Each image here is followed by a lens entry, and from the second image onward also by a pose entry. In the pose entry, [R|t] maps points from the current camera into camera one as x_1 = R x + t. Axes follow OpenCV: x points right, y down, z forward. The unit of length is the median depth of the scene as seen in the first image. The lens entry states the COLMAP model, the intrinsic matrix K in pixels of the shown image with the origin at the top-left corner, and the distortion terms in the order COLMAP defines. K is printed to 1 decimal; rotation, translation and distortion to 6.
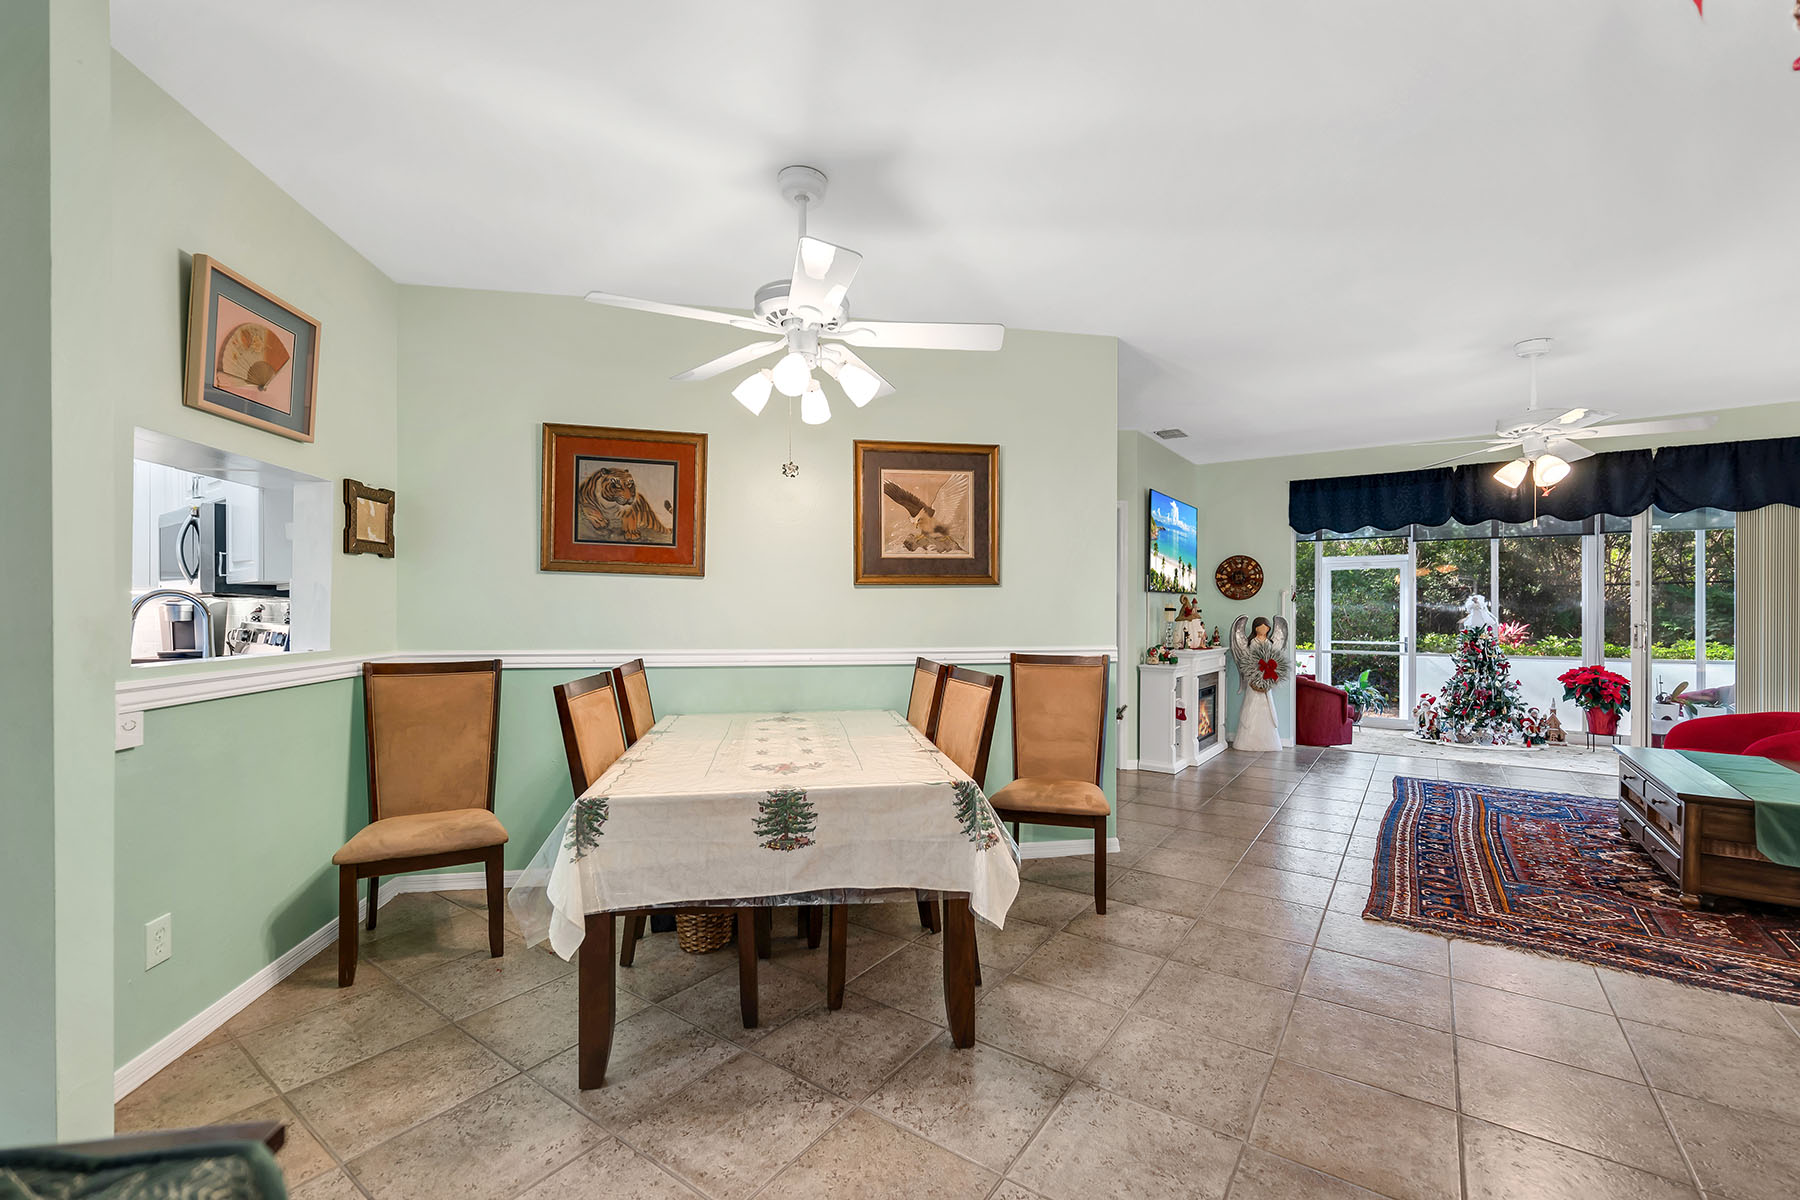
lens RADIAL K [[741.9, 0, 909.4], [0, 741.9, 621.2], [0, 0, 1]] dist [0.000779, 0.000607]
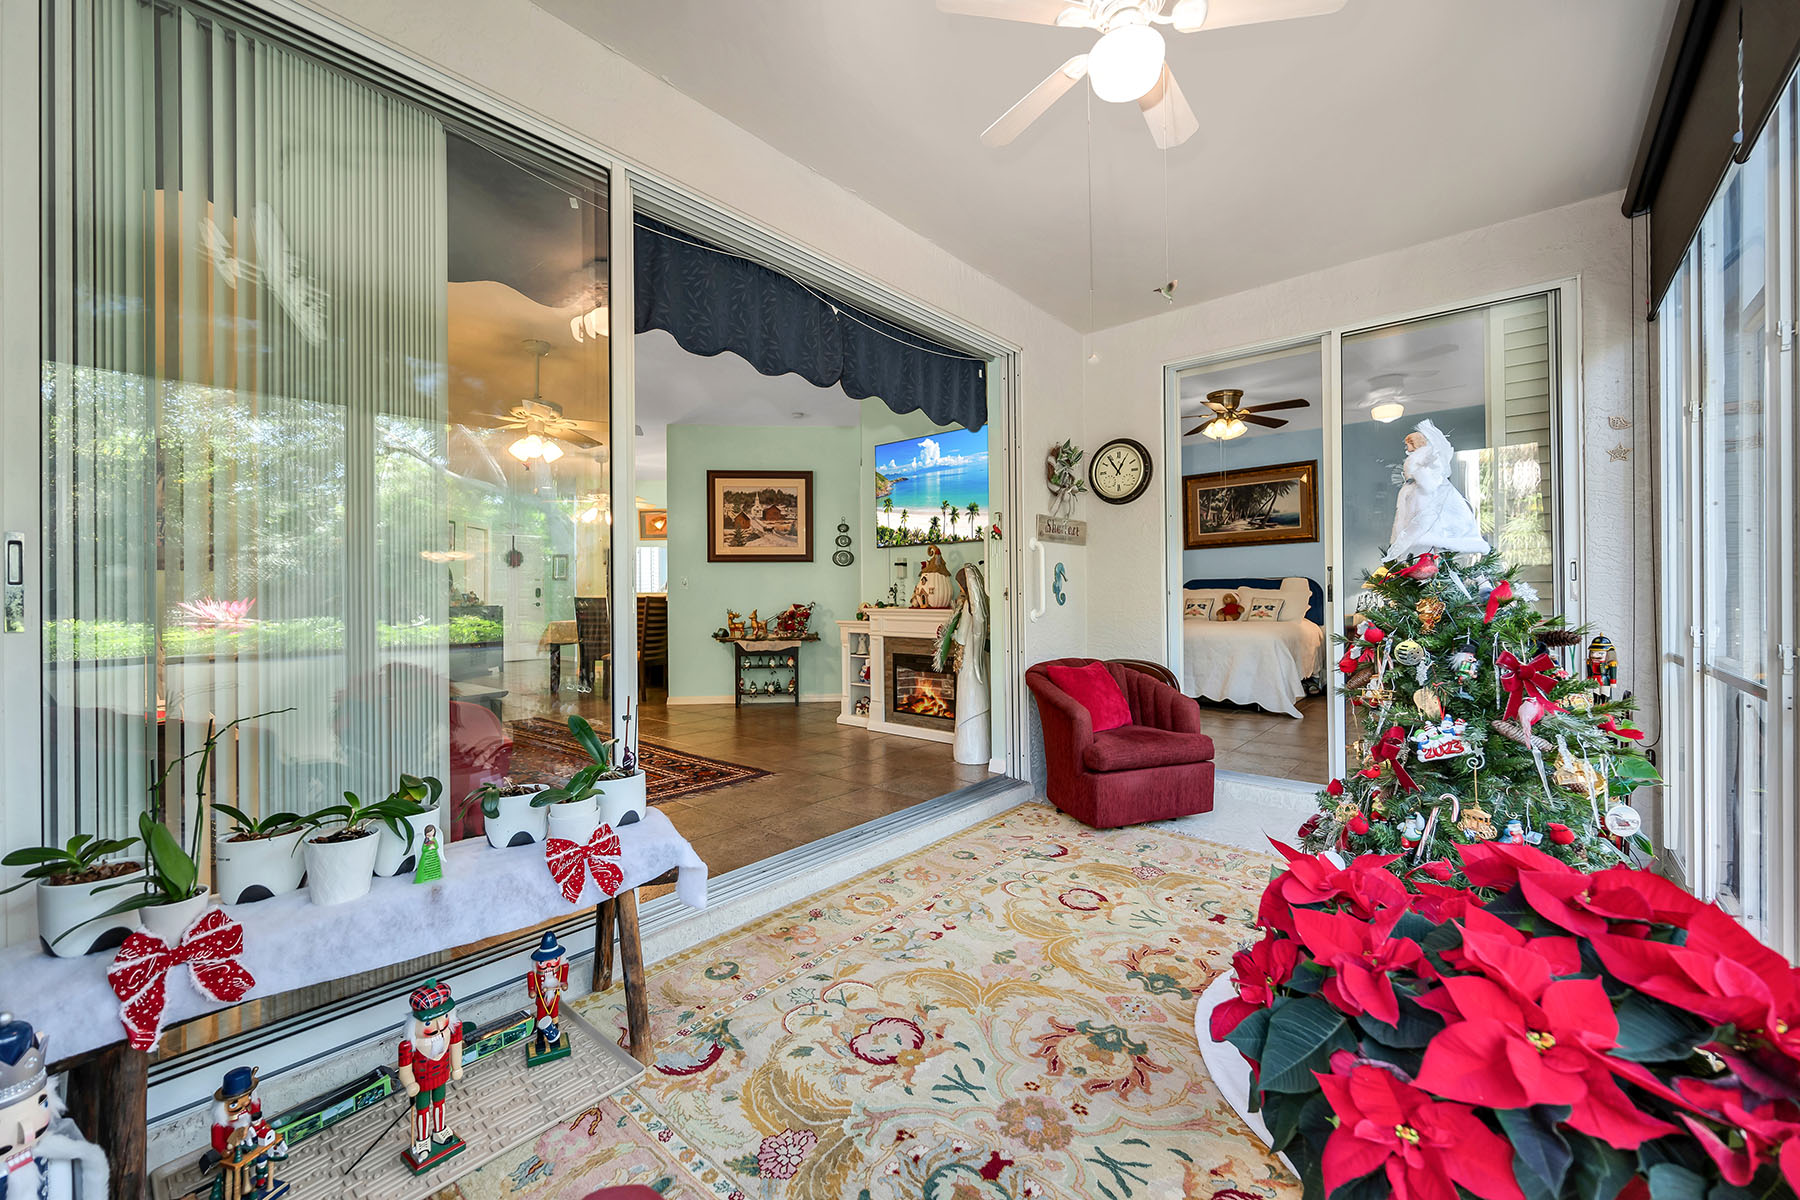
lens RADIAL K [[729.7, 0, 898.7], [0, 729.7, 600.4], [0, 0, 1]] dist [-0.001668, -0.000106]
pose [[-0.095407, 0.007444, -0.995411, 2.174654], [-0.007447, 0.999939, 0.008192, 0.036430], [0.995411, 0.008195, -0.095345, 1.864477]]
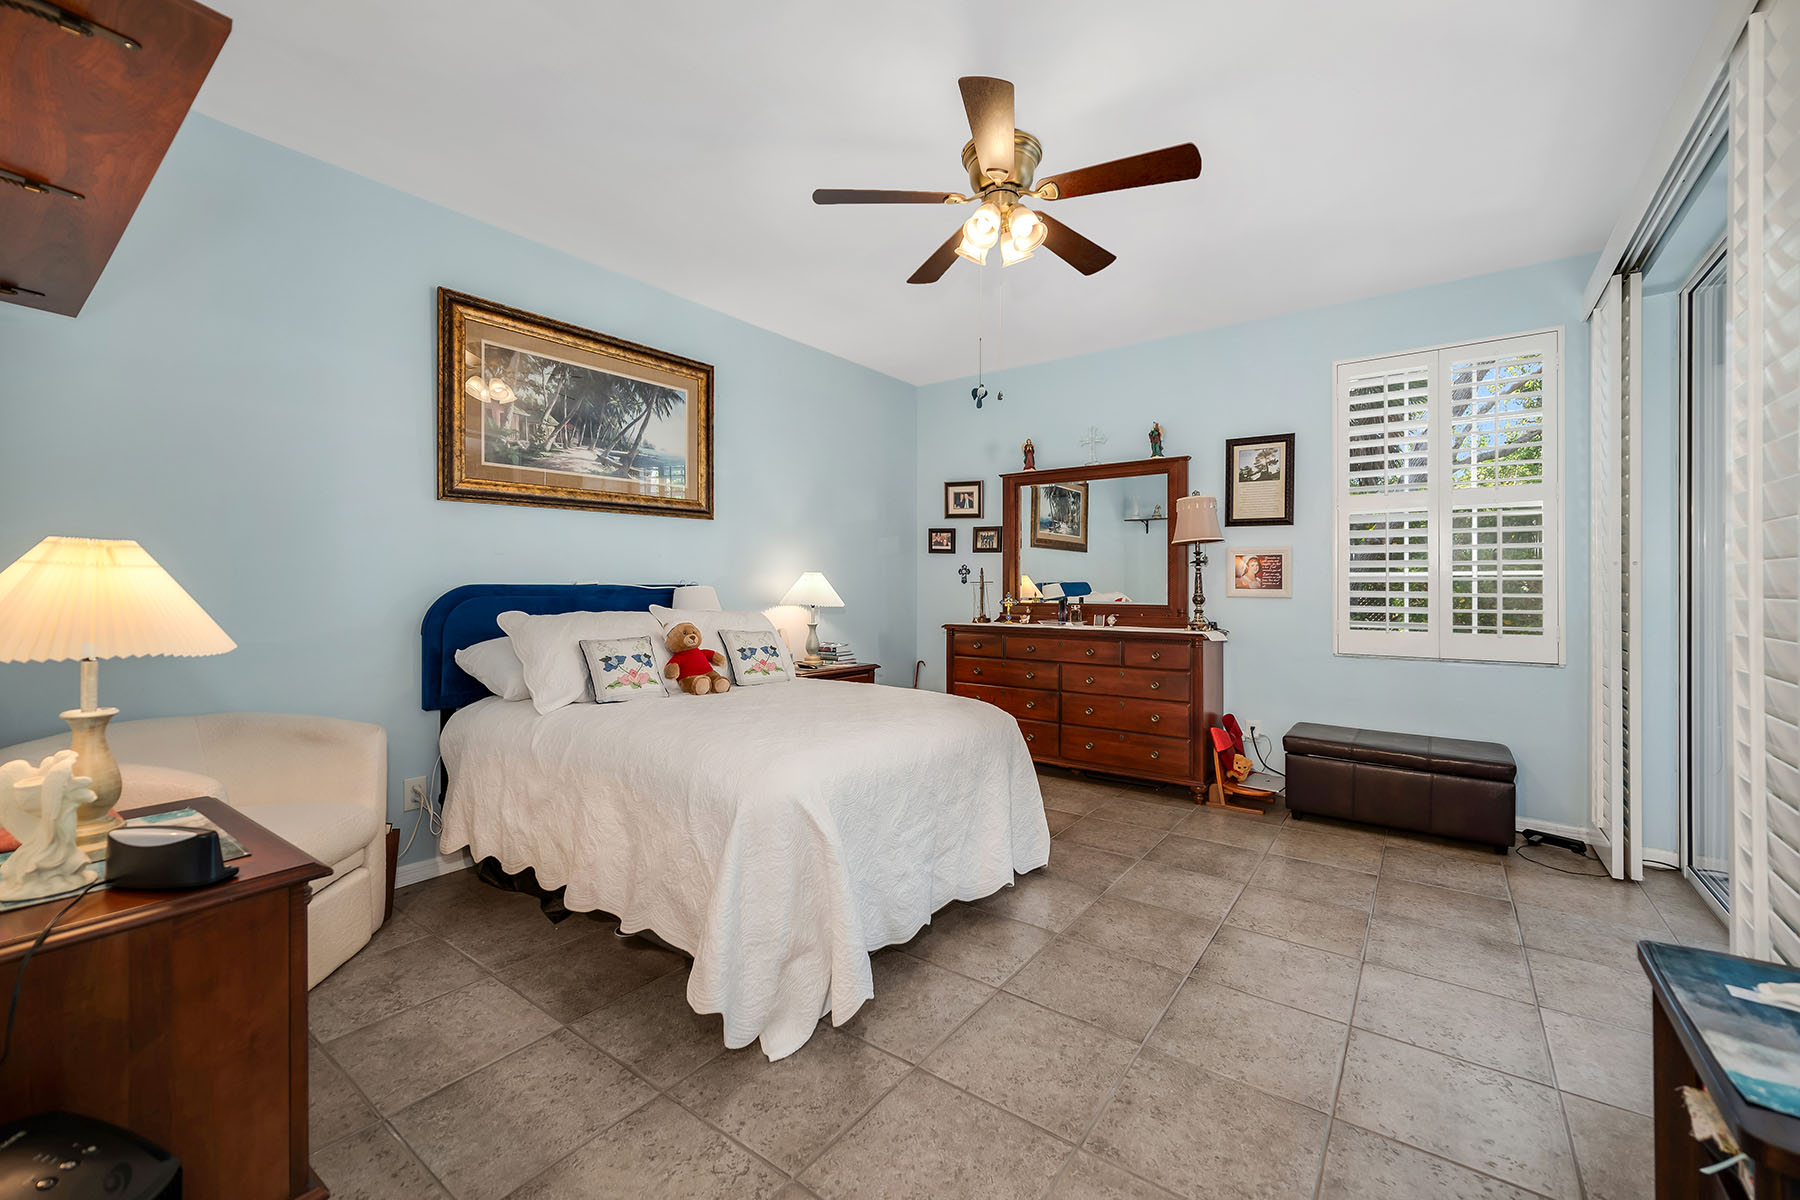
lens RADIAL K [[719.2, 0, 901.7], [0, 719.2, 596.4], [0, 0, 1]] dist [-0.002306, -0.000289]
pose [[0.999407, -0.002346, -0.034367, 0.330137], [0.002323, 0.999997, -0.000692, -0.002268], [0.034368, 0.000612, 0.999409, 1.765111]]
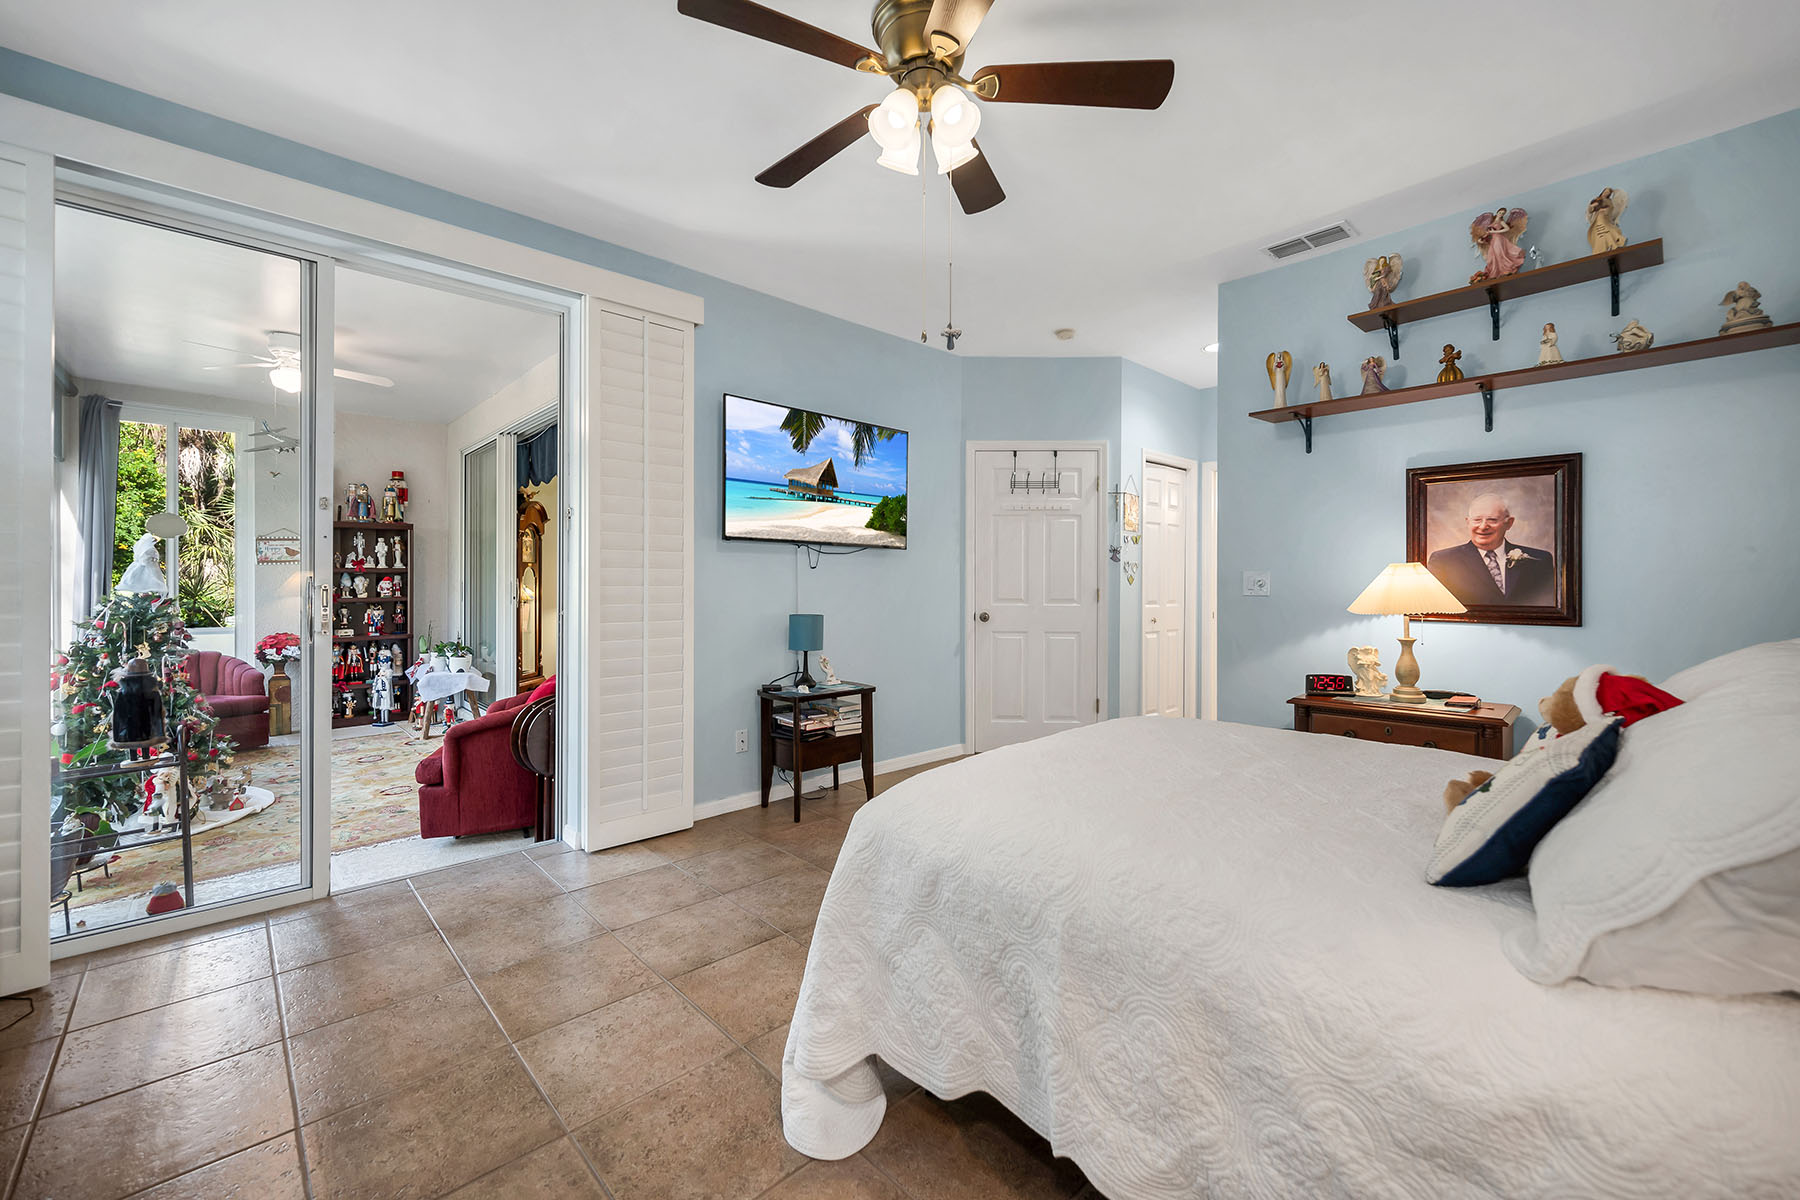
lens RADIAL K [[723.0, 0, 895.5], [0, 723.0, 580.4], [0, 0, 1]] dist [-0.001492, -0.000134]
pose [[-0.977411, -0.004807, 0.211293, 0.307627], [-0.002012, 0.999908, 0.013439, -0.022091], [-0.211338, 0.012711, -0.977330, 3.005675]]
